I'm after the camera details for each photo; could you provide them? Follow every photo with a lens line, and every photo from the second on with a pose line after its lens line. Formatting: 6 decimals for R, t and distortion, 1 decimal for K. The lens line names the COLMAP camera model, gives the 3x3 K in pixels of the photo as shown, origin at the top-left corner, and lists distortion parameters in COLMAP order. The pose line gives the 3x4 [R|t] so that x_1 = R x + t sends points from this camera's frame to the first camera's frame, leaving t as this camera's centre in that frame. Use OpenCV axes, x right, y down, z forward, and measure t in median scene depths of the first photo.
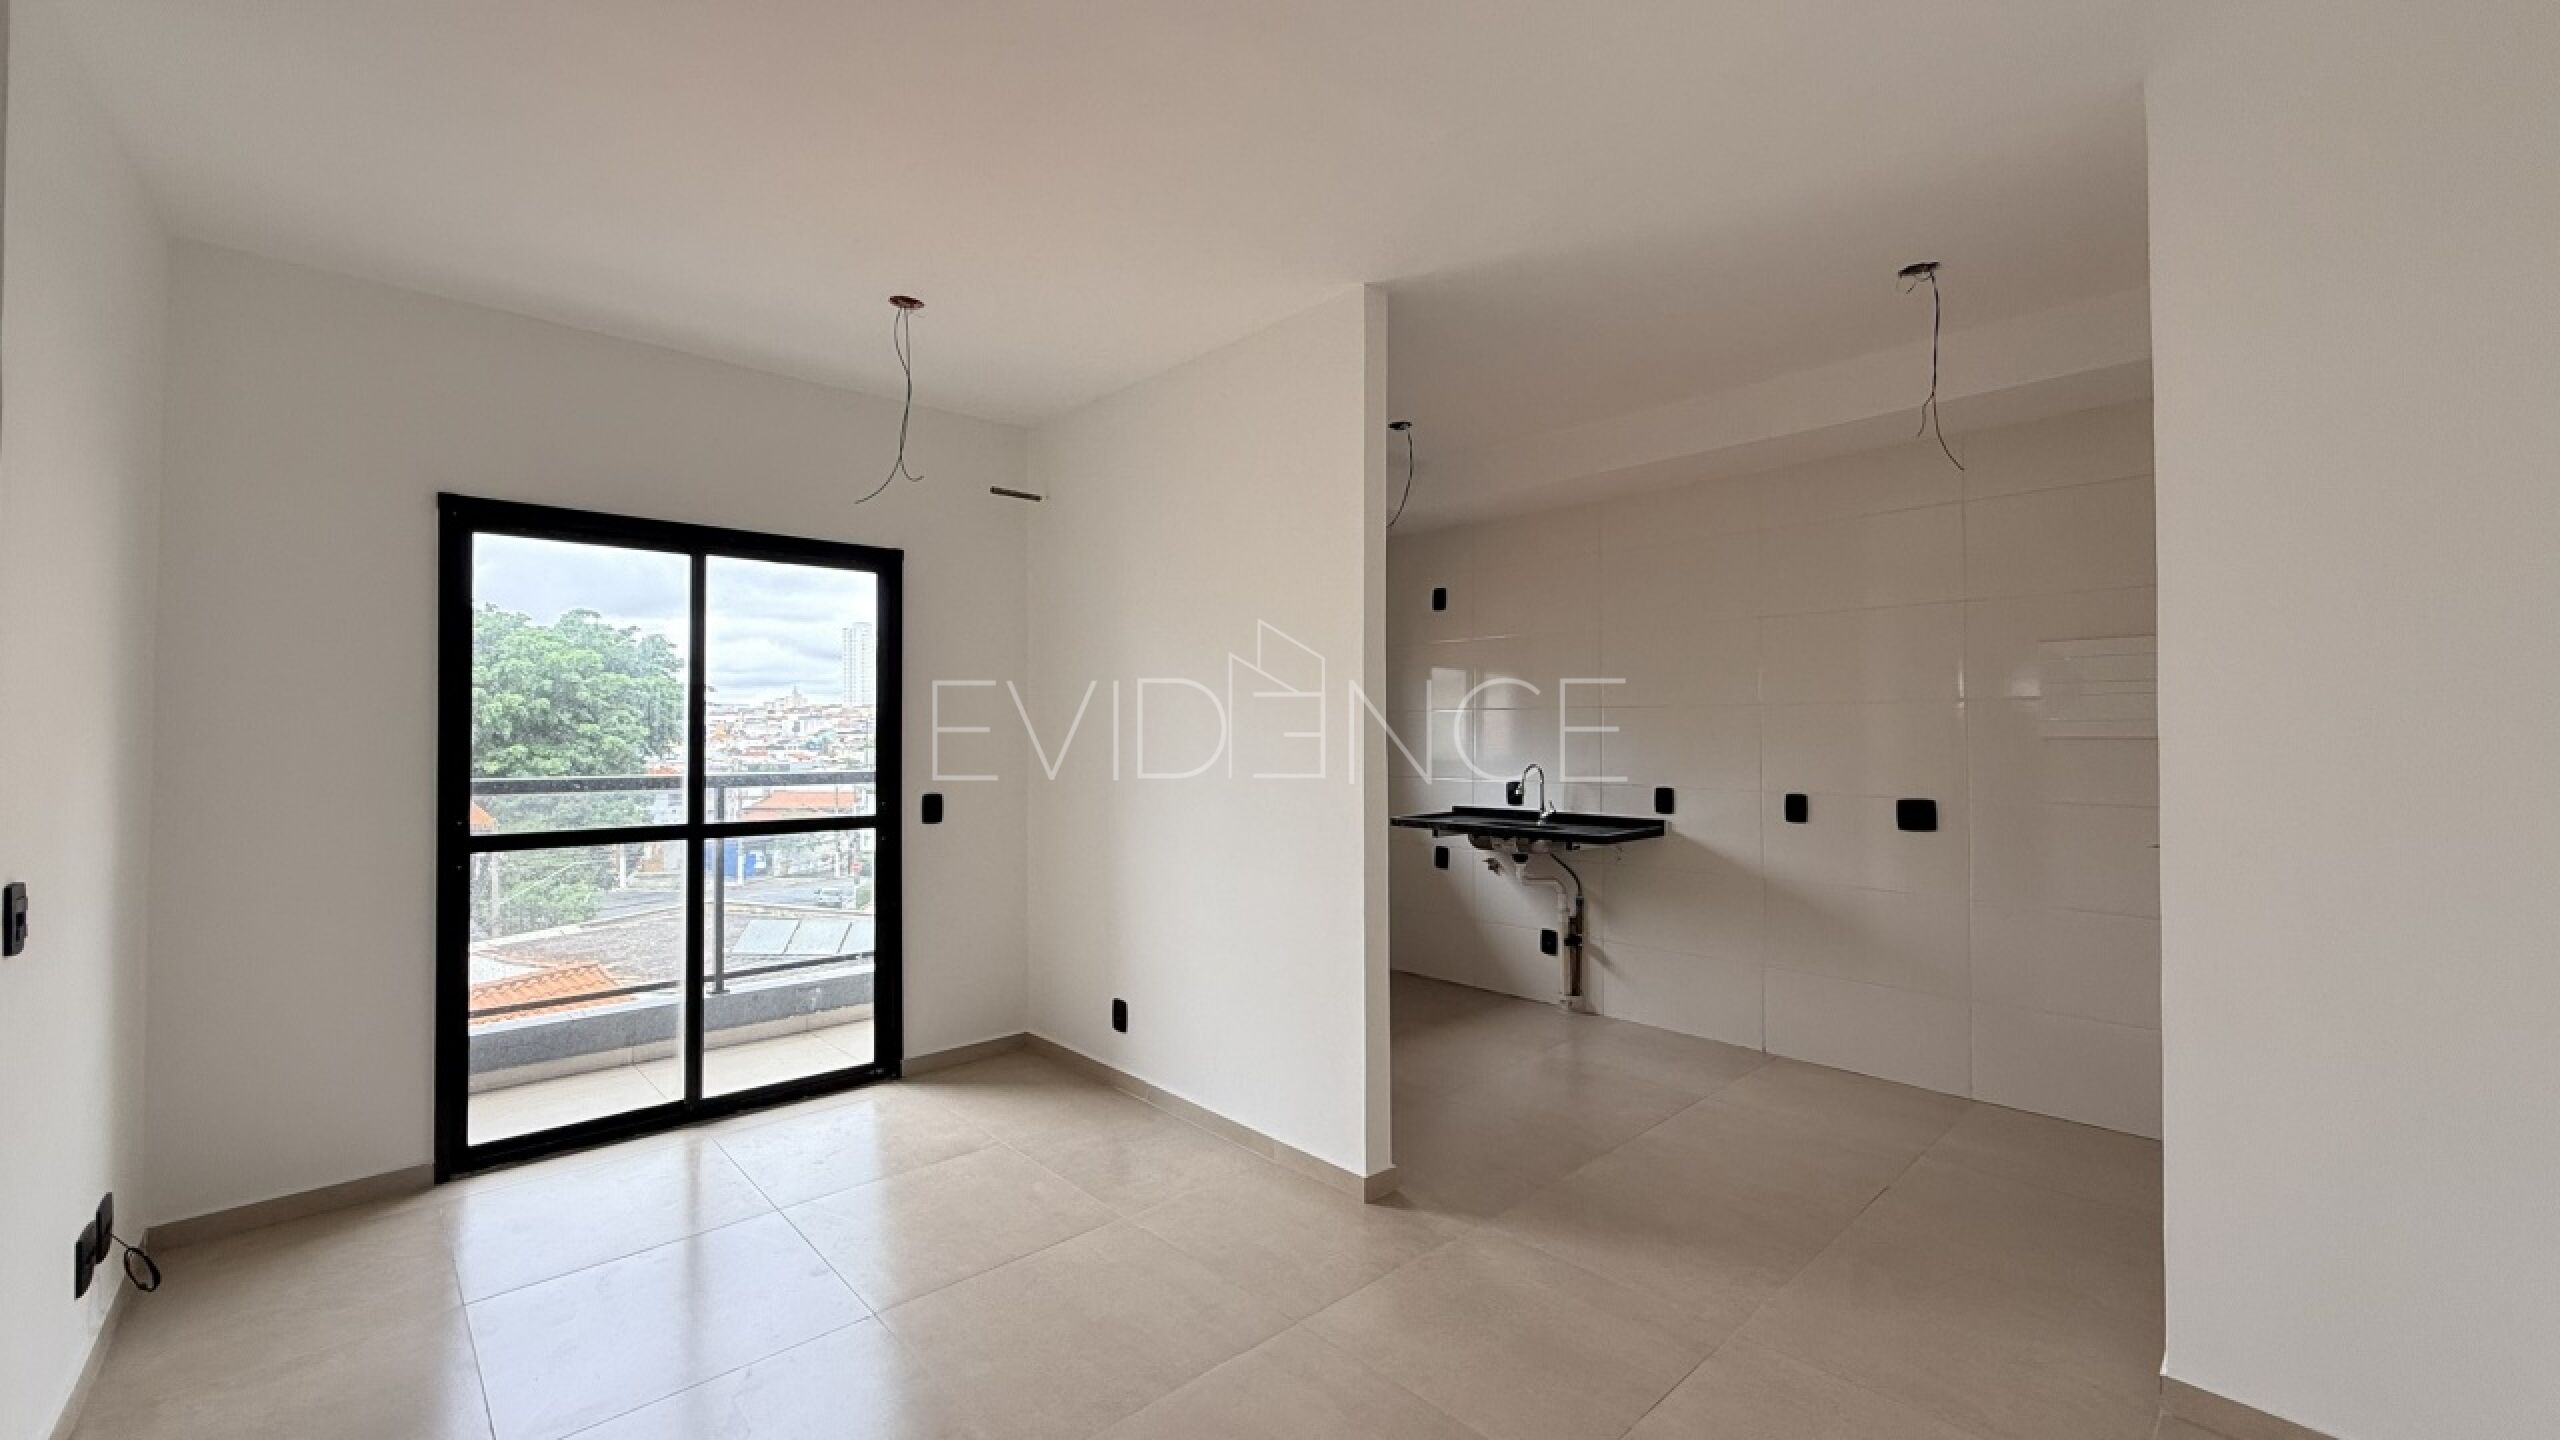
lens RADIAL K [[1019.4, 0, 1273.5], [0, 1019.4, 718.9], [0, 0, 1]] dist [-0.000504, 0.001007]
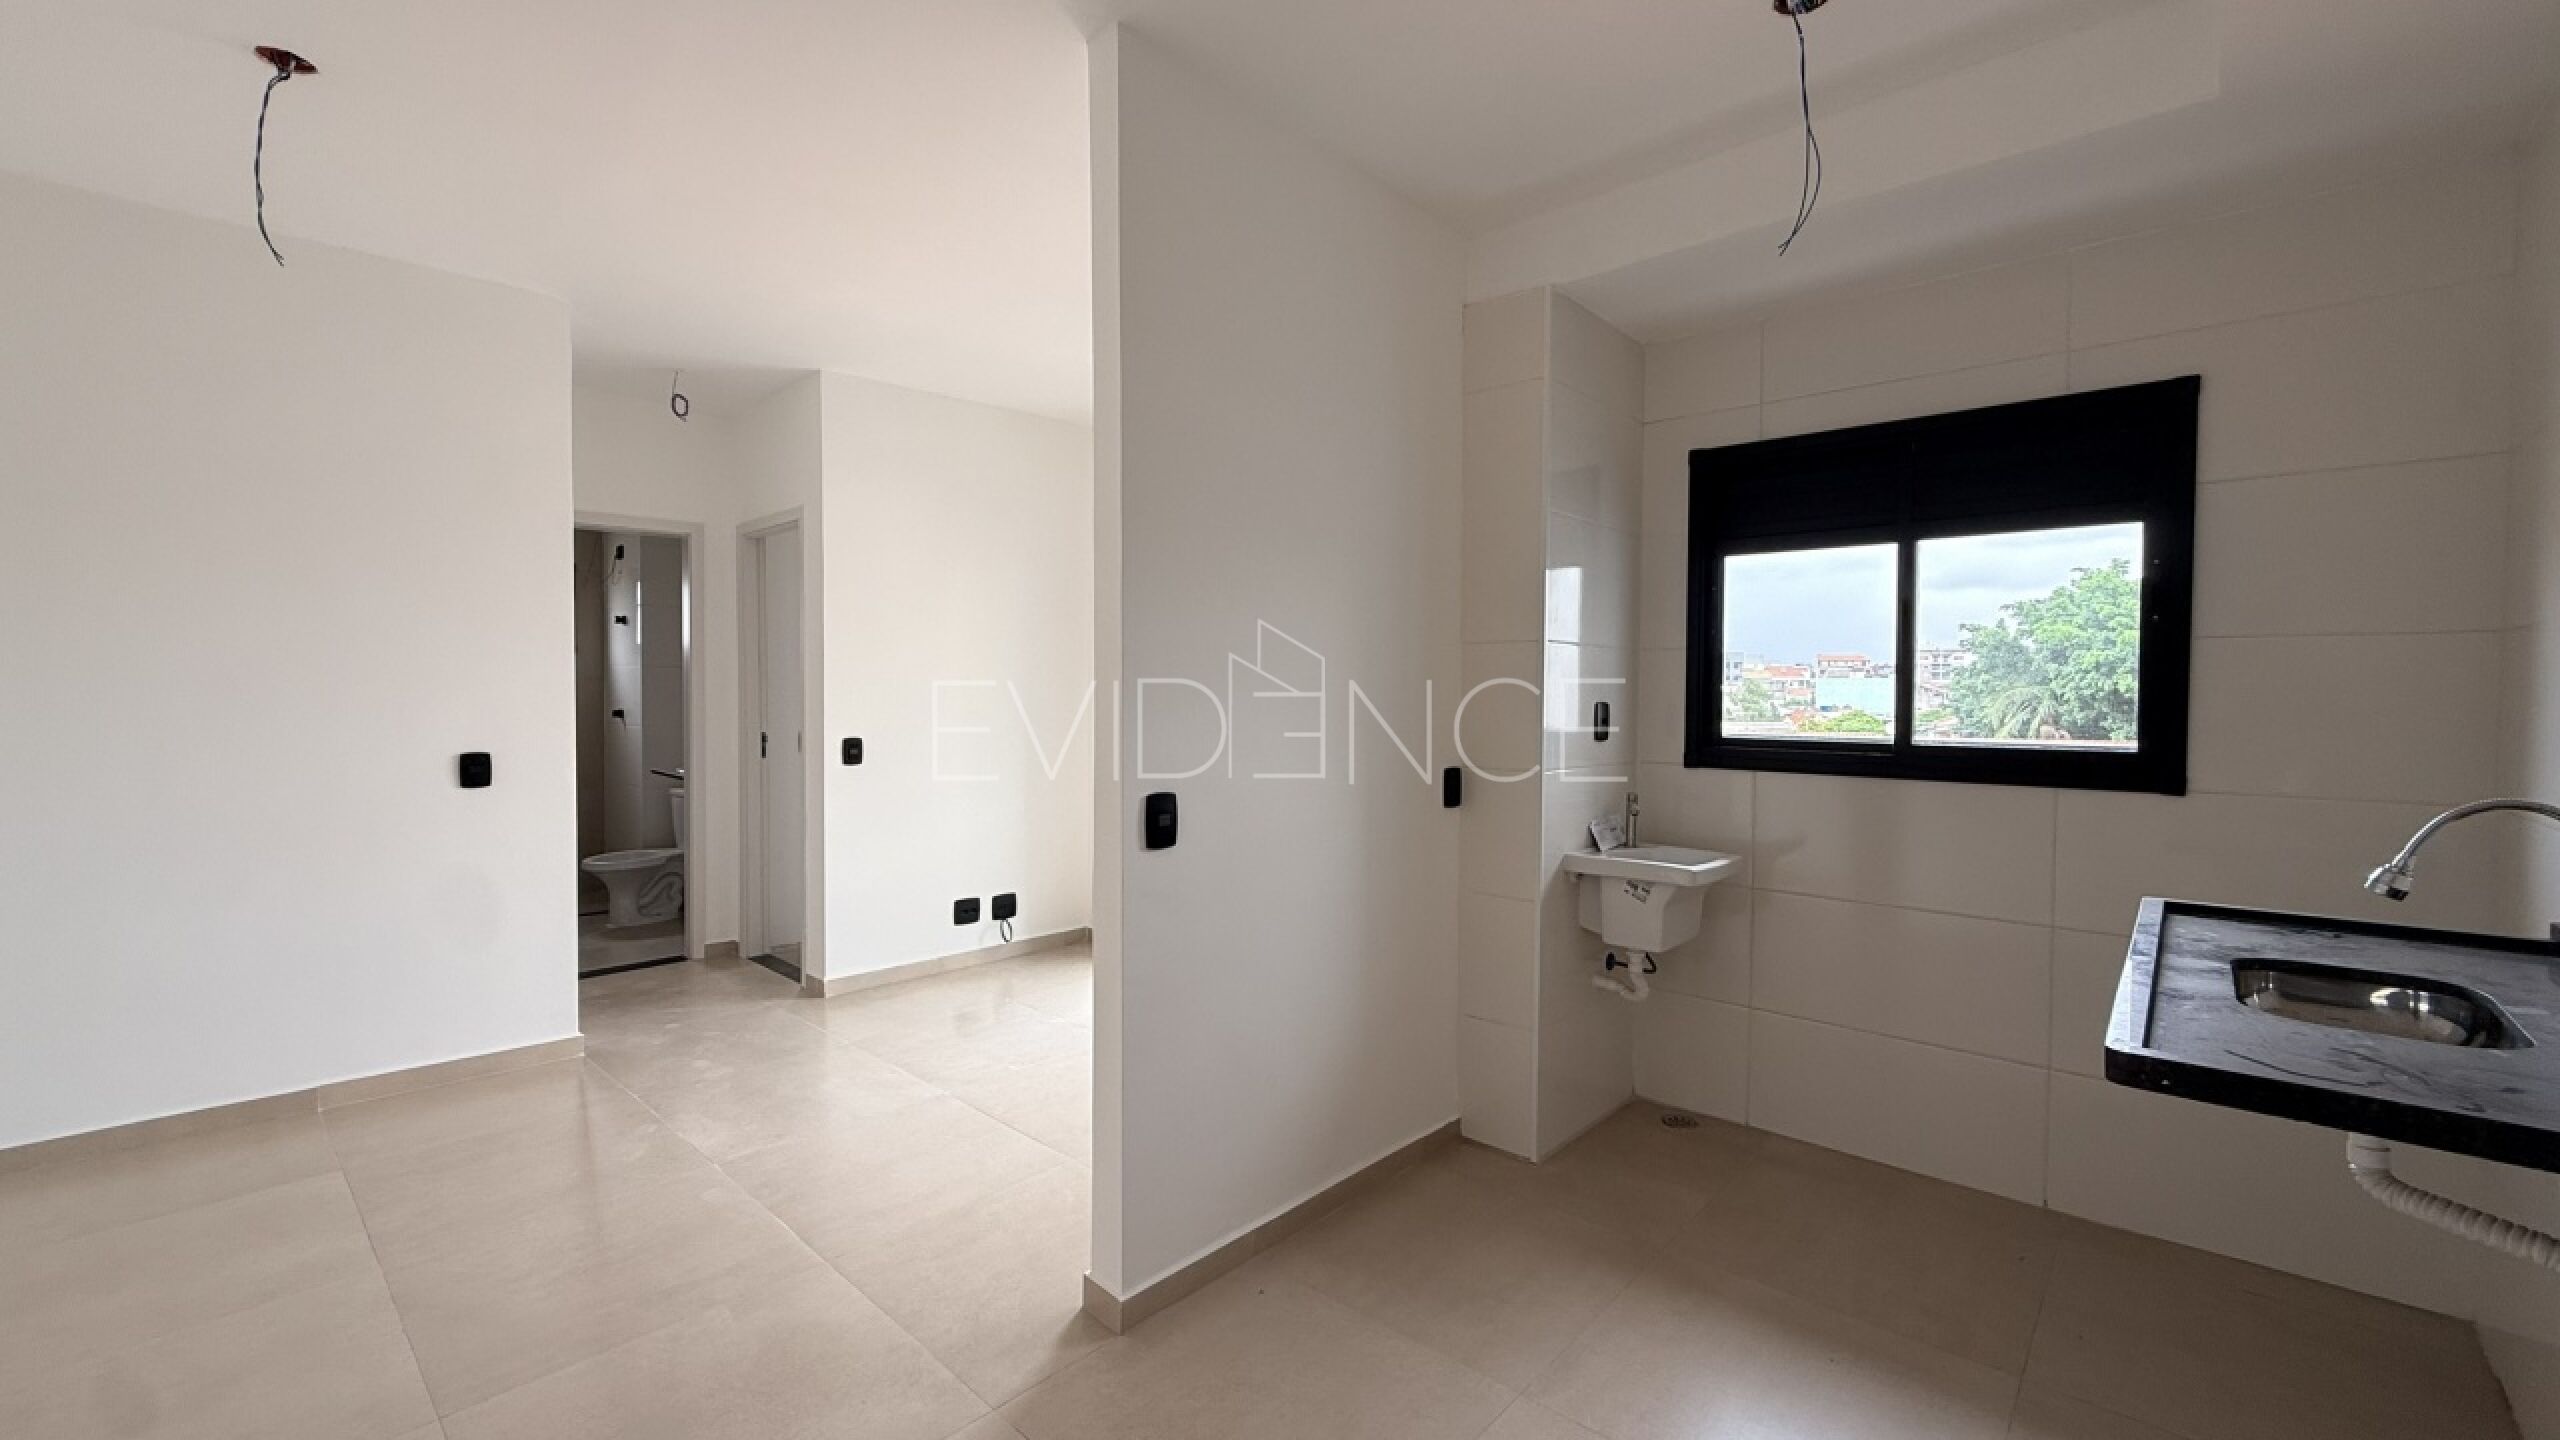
lens RADIAL K [[1019.4, 0, 1277.1], [0, 1019.4, 715.5], [0, 0, 1]] dist [-0.000504, 0.001007]
pose [[0.086998, 0.027447, -0.995830, 0.579215], [0.004425, 0.999600, 0.027937, 0.015140], [0.996199, -0.006837, 0.086842, 0.750128]]
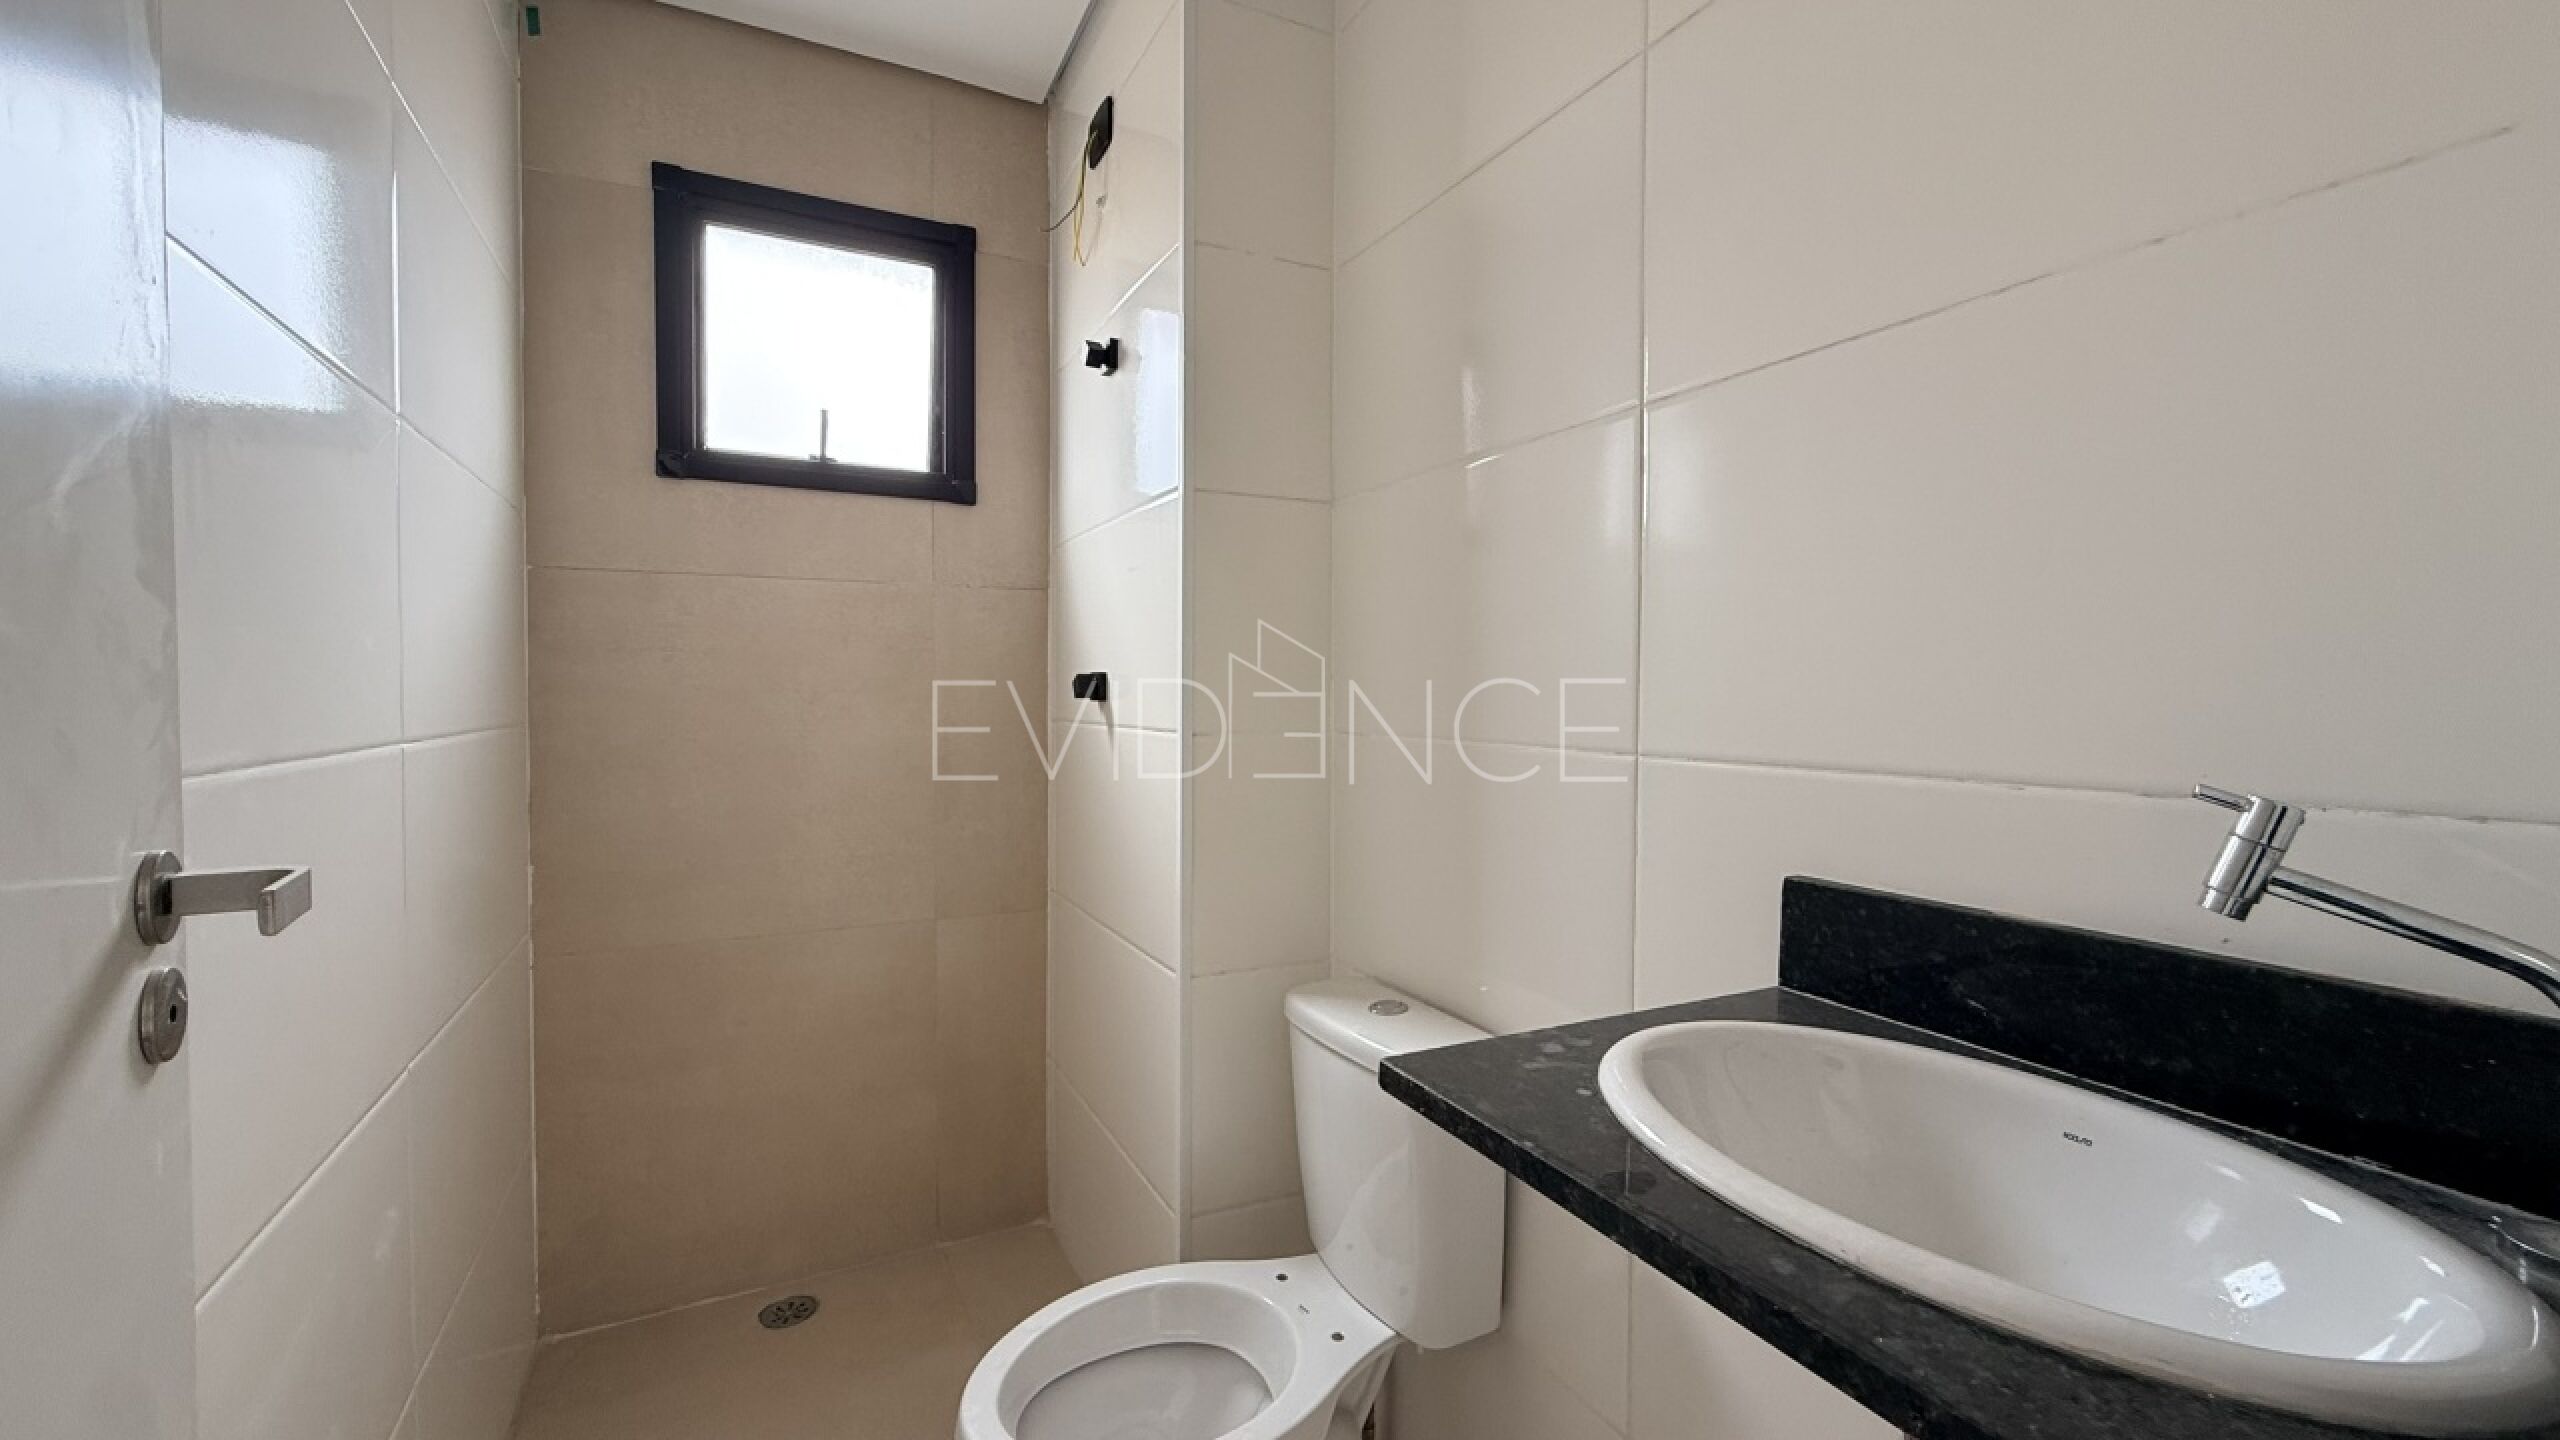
lens RADIAL K [[1019.4, 0, 1288.4], [0, 1019.4, 697.1], [0, 0, 1]] dist [-0.000504, 0.001007]
pose [[-0.251476, 0.007134, -0.967837, -0.595349], [0.008648, 0.999949, 0.005124, 0.053407], [0.967825, -0.007082, -0.251525, 0.108275]]
